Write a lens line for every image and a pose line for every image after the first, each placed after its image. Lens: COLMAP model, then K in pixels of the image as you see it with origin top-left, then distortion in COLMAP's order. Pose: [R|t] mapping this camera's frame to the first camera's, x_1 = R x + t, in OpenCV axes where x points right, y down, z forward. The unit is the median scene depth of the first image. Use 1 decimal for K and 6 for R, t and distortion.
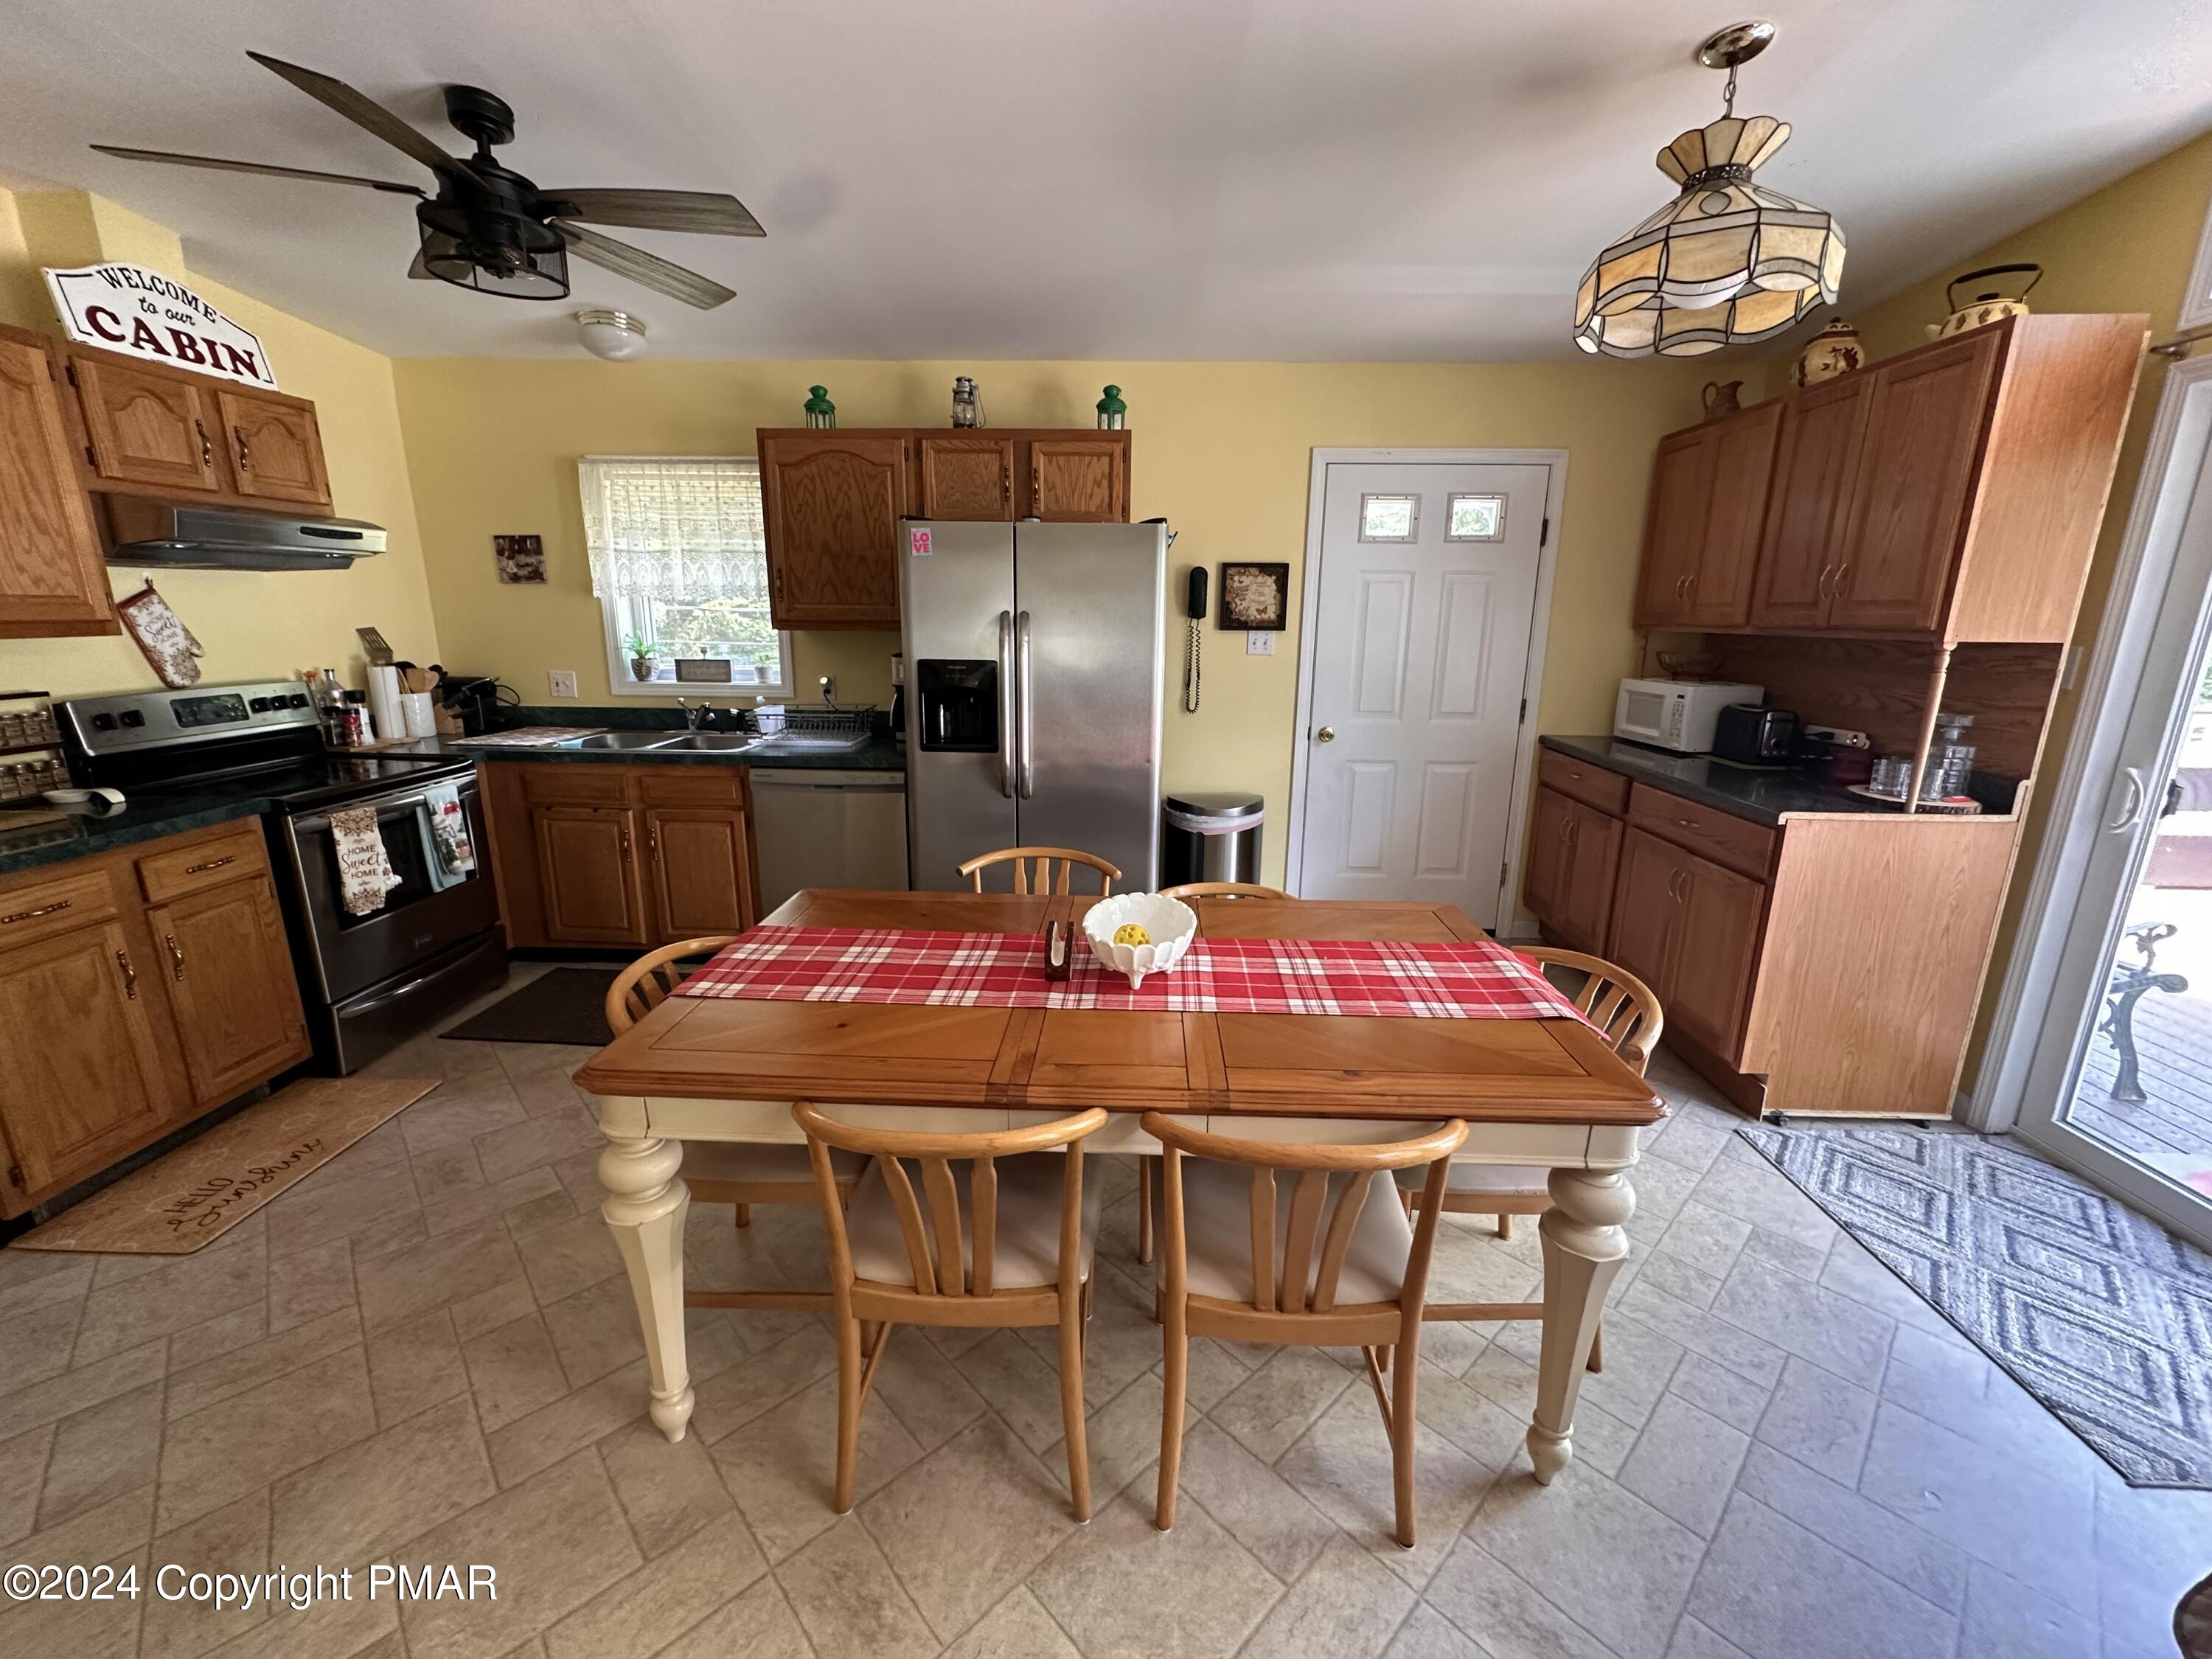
lens RADIAL K [[886.0, 0, 1109.5], [0, 886.0, 828.2], [0, 0, 1]] dist [-0.002565, 0.000522]
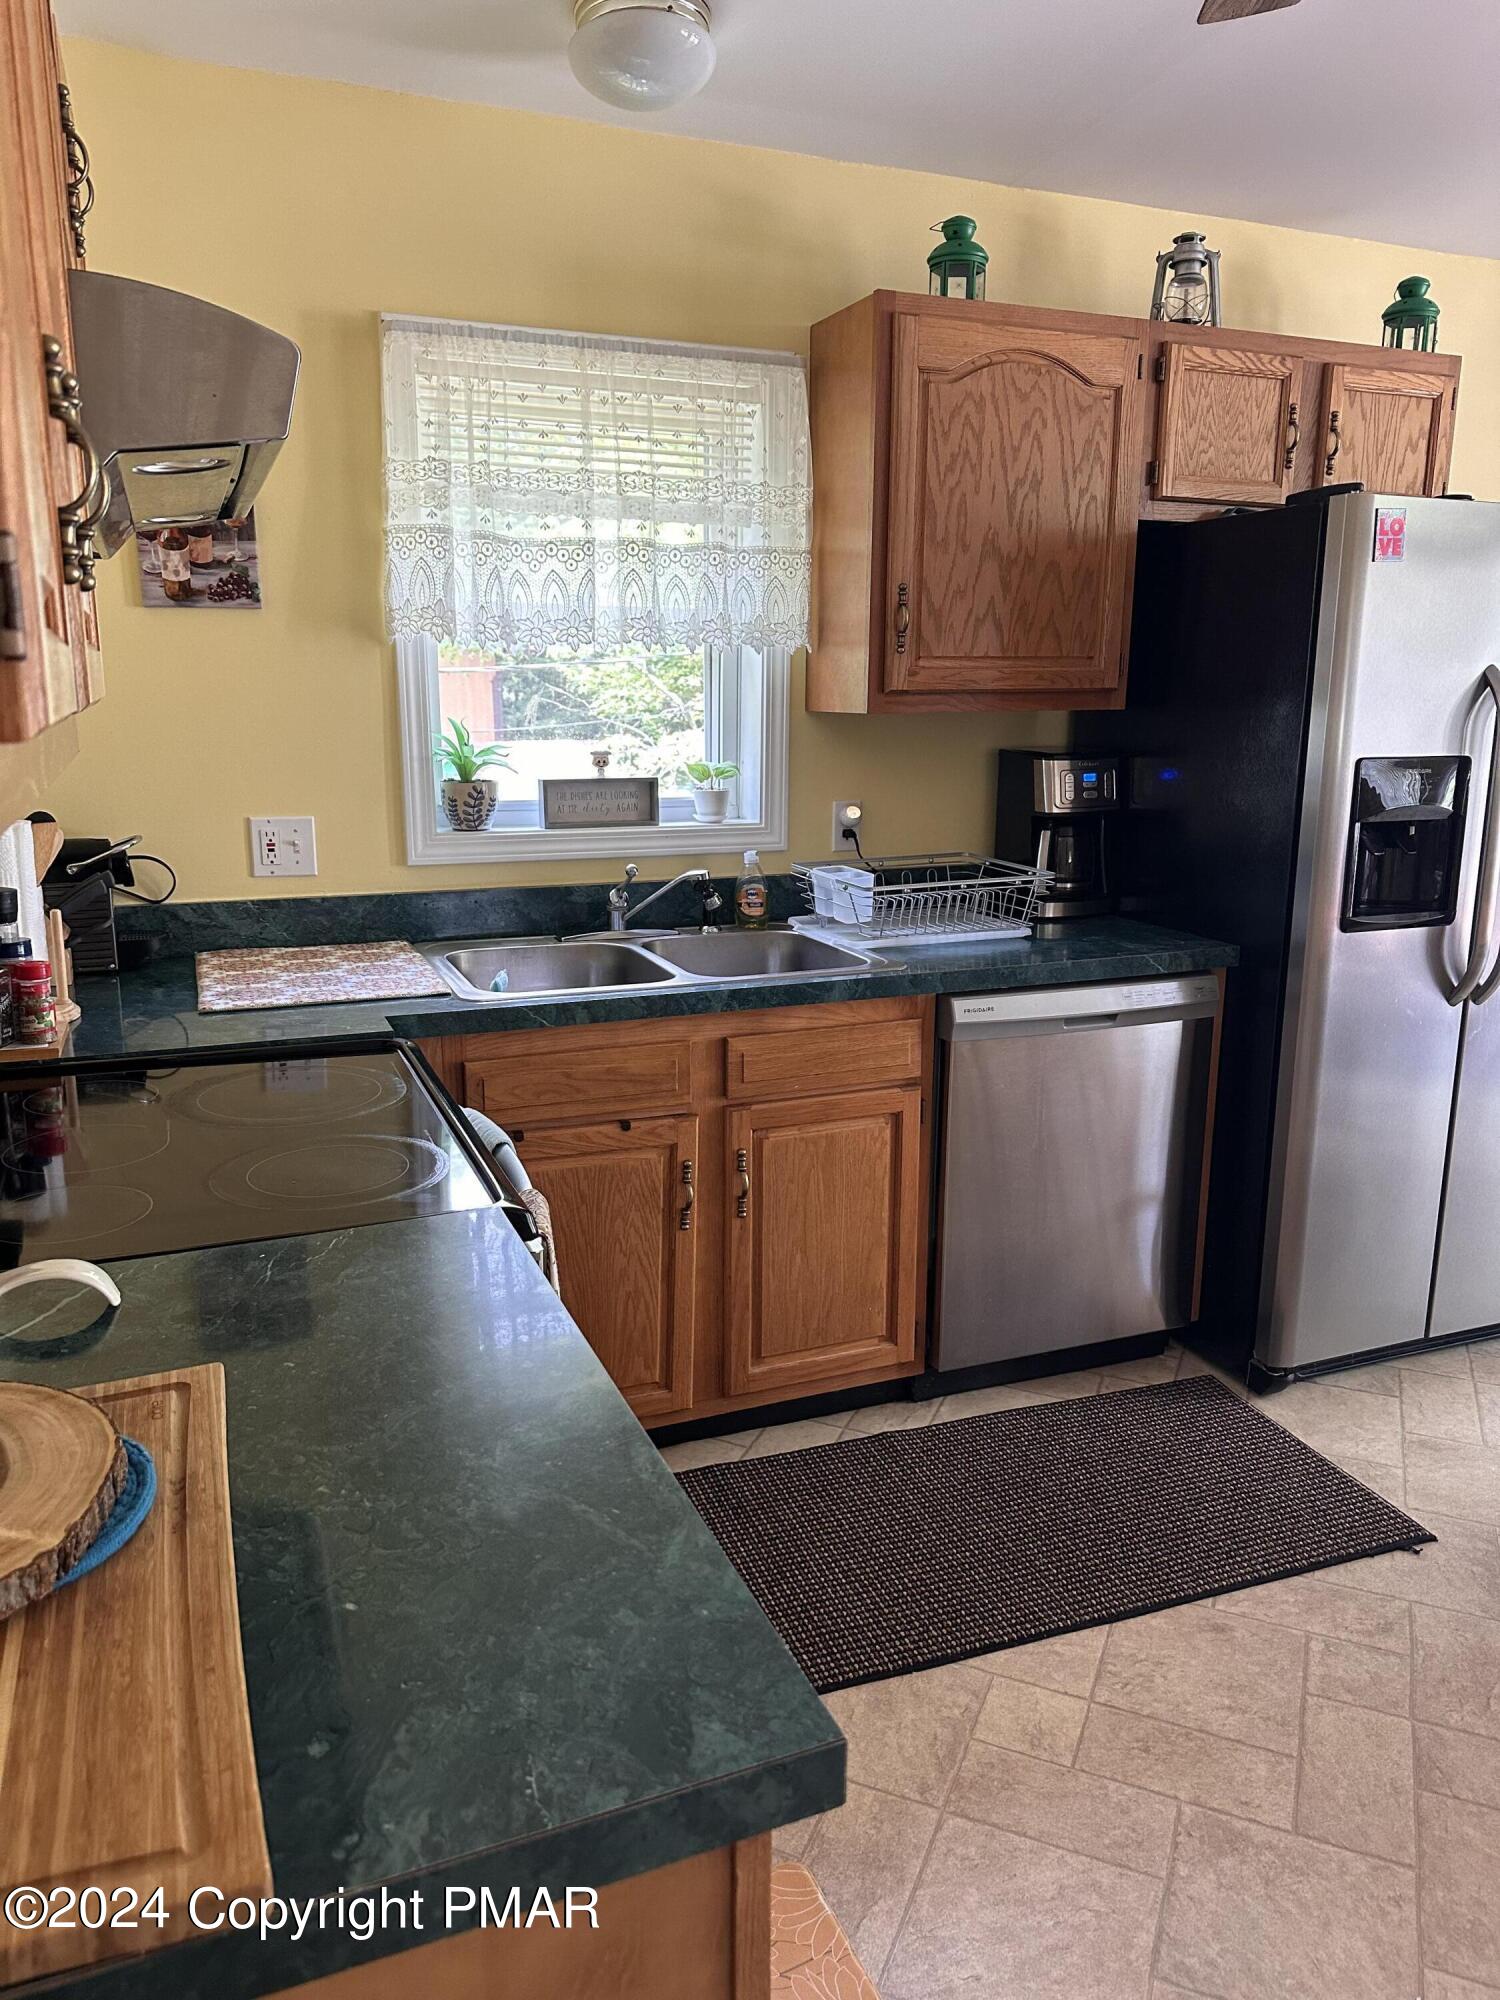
lens RADIAL K [[1407.9, 0, 748.3], [0, 1407.9, 994.7], [0, 0, 1]] dist [0.127066, -0.233768]
pose [[0.912768, -0.096222, 0.396983, -0.884282], [0.104571, 0.994517, 0.000617, -0.088033], [-0.394866, 0.040950, 0.917826, 0.364420]]
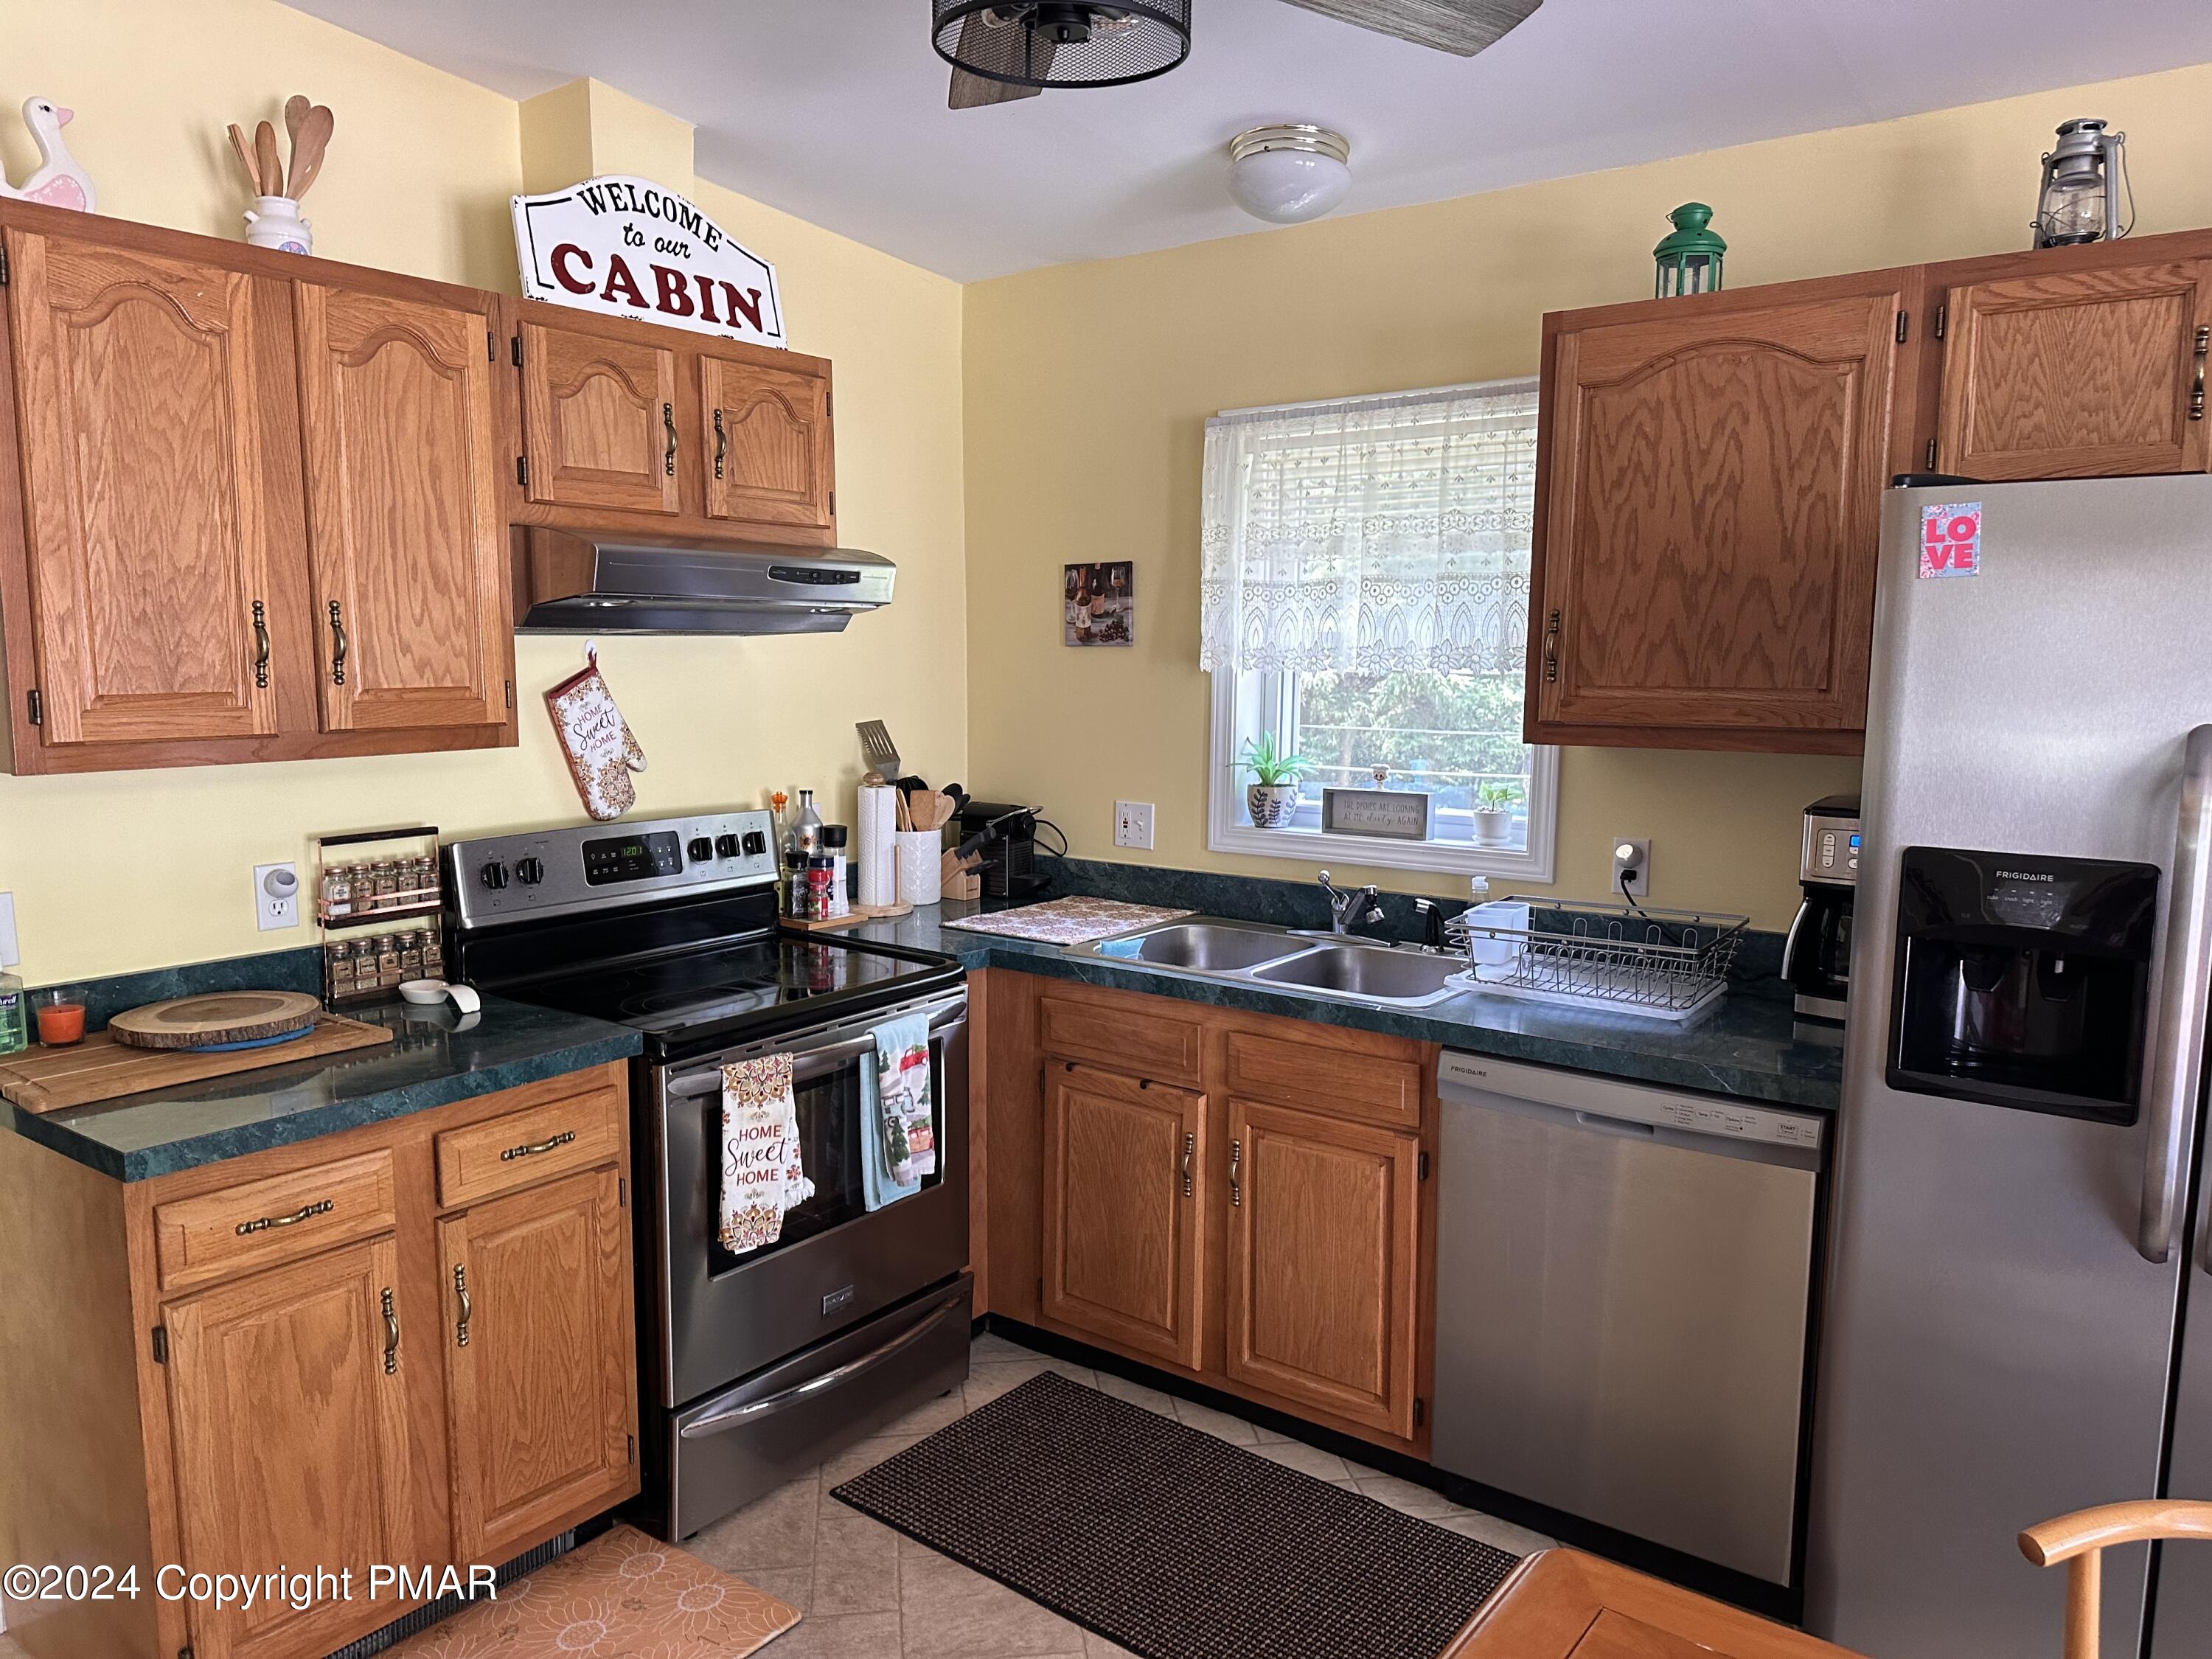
lens RADIAL K [[1534.0, 0, 1094.3], [0, 1534.0, 851.7], [0, 0, 1]] dist [0.154282, -0.321273]
pose [[0.818542, 0.067299, -0.570492, -0.118746], [-0.132108, 0.988549, -0.072933, -0.093774], [0.559050, 0.135065, 0.818059, 0.266515]]
